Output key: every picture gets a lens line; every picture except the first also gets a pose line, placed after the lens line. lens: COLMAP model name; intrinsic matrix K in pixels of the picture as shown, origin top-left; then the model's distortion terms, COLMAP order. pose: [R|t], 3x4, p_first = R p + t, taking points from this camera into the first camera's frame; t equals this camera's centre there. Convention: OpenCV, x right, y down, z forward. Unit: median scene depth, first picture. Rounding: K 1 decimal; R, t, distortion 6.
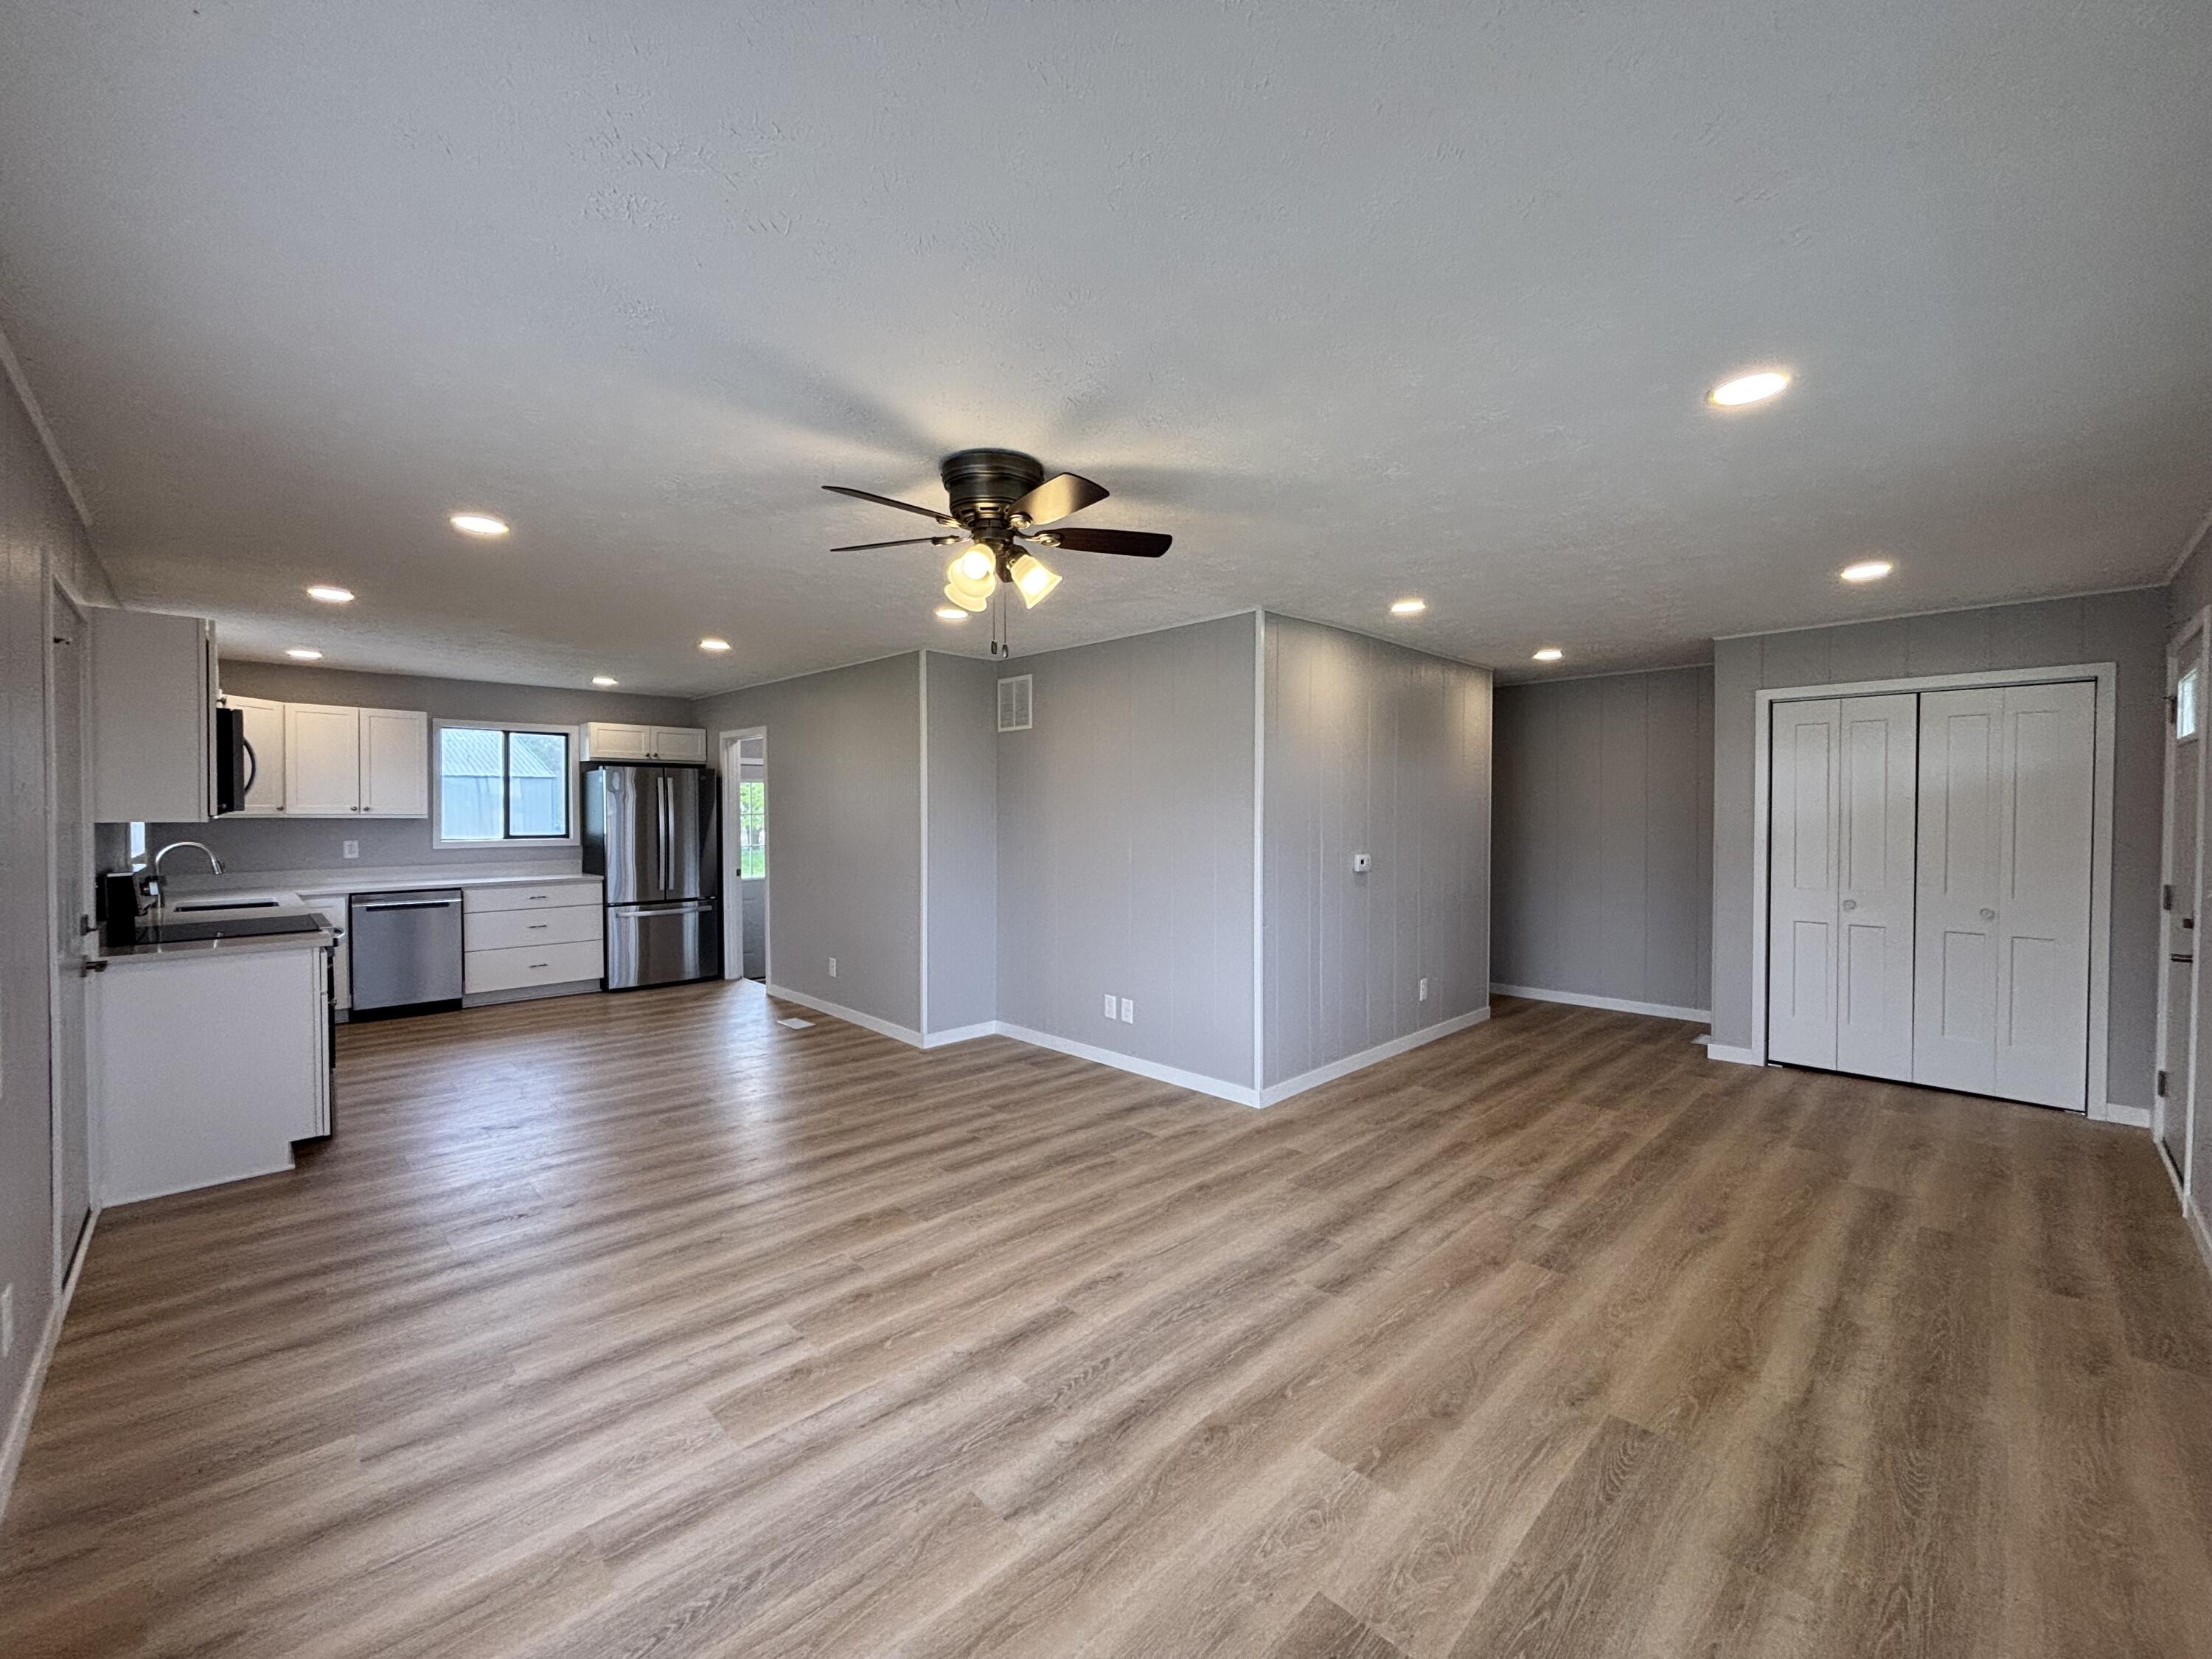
lens RADIAL K [[883.8, 0, 1106.0], [0, 883.8, 829.5], [0, 0, 1]] dist [0.000235, -0.000323]
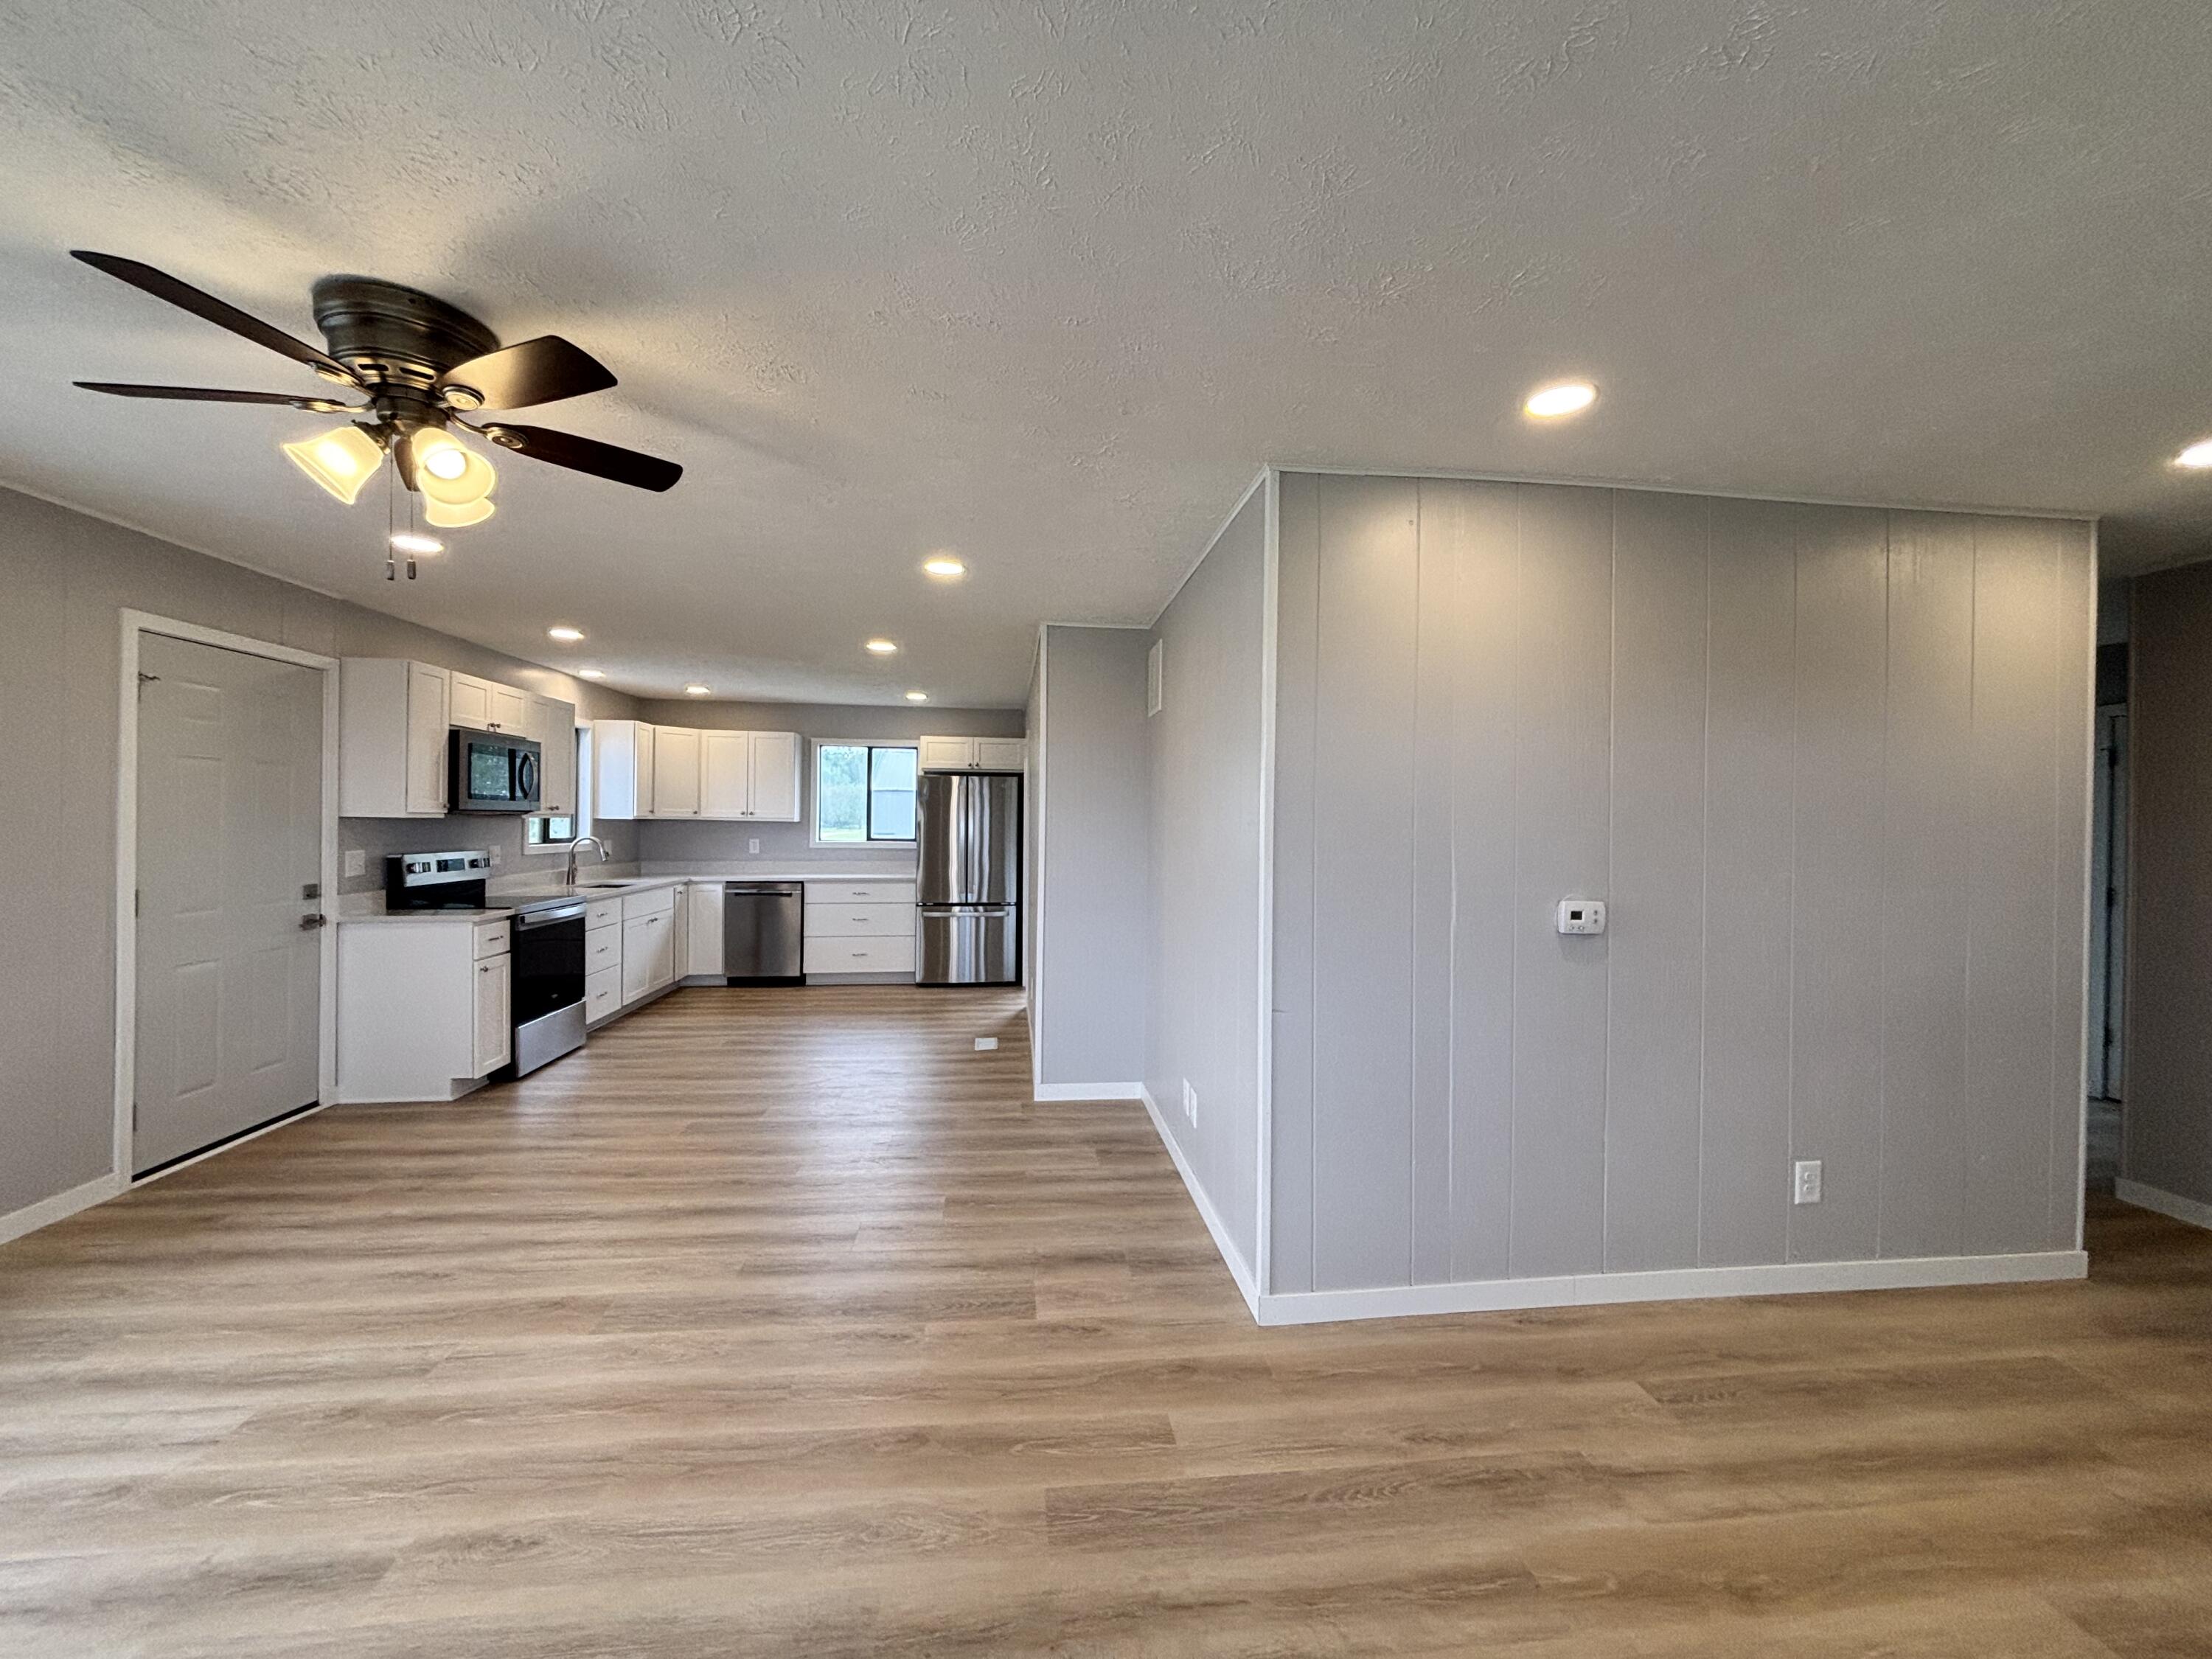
lens RADIAL K [[892.0, 0, 1113.7], [0, 892.0, 822.4], [0, 0, 1]] dist [-0.009322, 0.004861]
pose [[0.793532, 0.010025, -0.608446, 0.403652], [-0.024745, 0.999569, -0.015803, -0.004421], [0.608026, 0.027596, 0.793438, 0.413069]]
